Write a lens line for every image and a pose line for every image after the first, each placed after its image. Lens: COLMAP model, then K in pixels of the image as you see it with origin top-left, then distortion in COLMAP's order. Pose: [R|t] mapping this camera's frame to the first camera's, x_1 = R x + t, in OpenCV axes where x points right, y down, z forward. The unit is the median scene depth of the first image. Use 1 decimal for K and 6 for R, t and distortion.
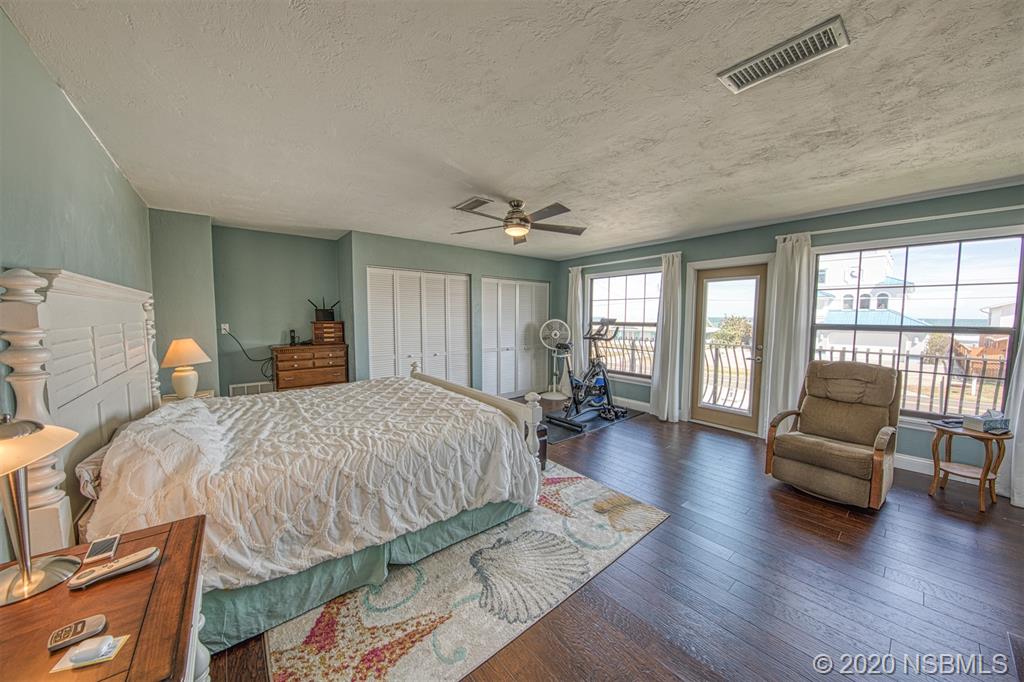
lens RADIAL K [[342.6, 0, 504.6], [0, 342.6, 340.5], [0, 0, 1]] dist [-0.016008, -0.000470]
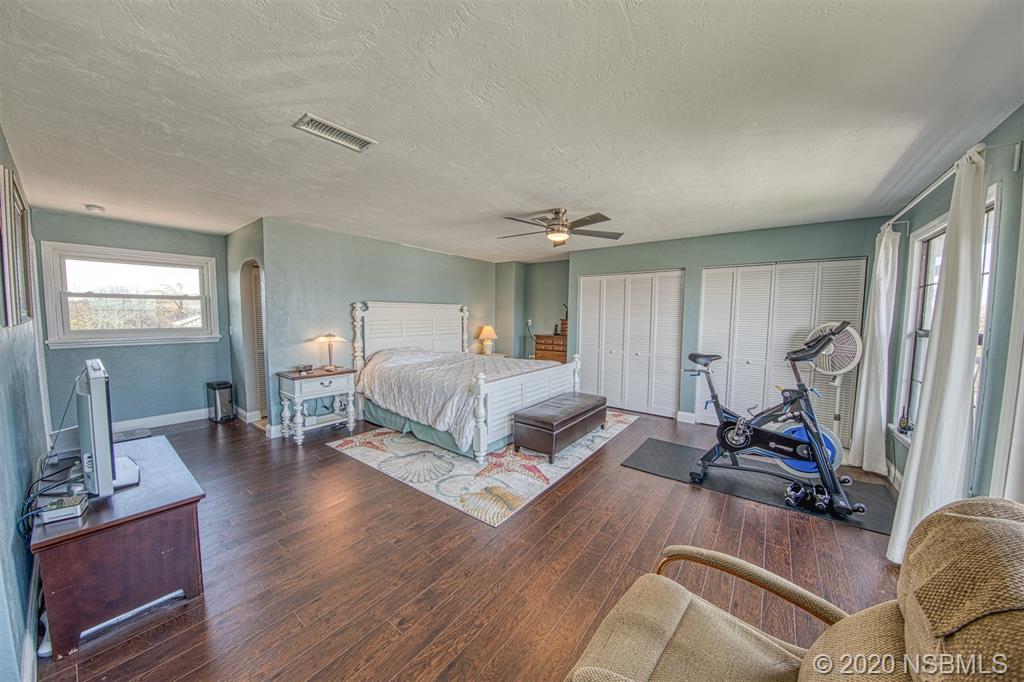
lens RADIAL K [[342.6, 0, 506.5], [0, 342.6, 341.6], [0, 0, 1]] dist [-0.016008, -0.000470]
pose [[0.232258, 0.074367, -0.969807, 0.746069], [-0.074618, 0.995497, 0.058467, -0.028228], [0.969788, 0.058785, 0.236761, 0.423940]]
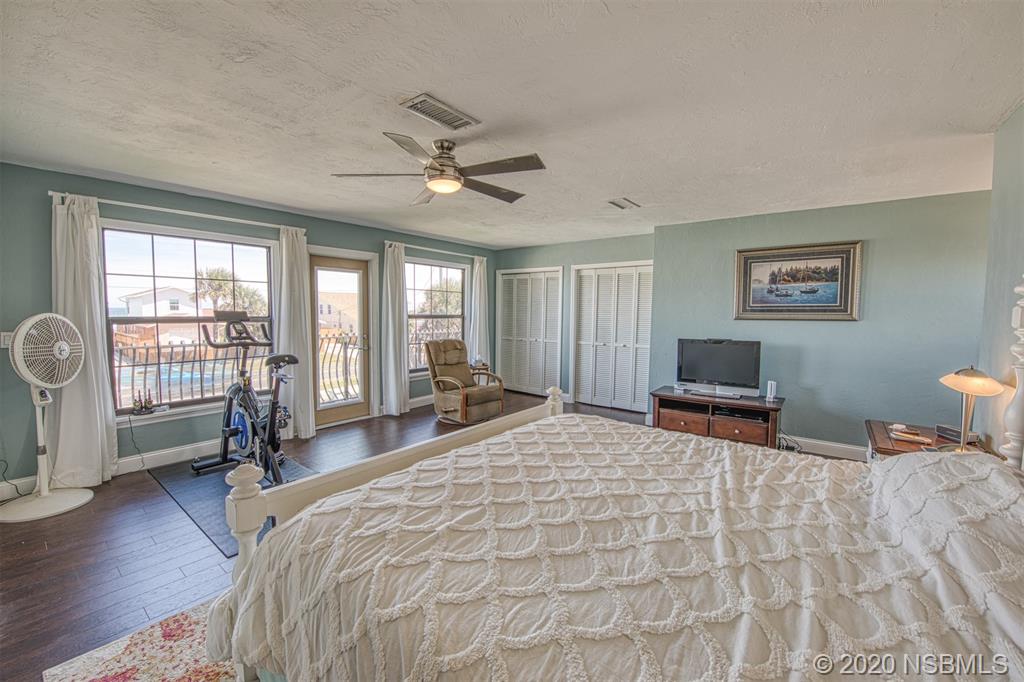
lens RADIAL K [[418.7, 0, 509.2], [0, 418.7, 339.6], [0, 0, 1]] dist [0.003674, 0.000179]
pose [[-0.232155, -0.066971, 0.970370, -0.593781], [0.061334, 0.994634, 0.083319, -0.049382], [-0.970743, 0.078860, -0.226802, 0.766427]]
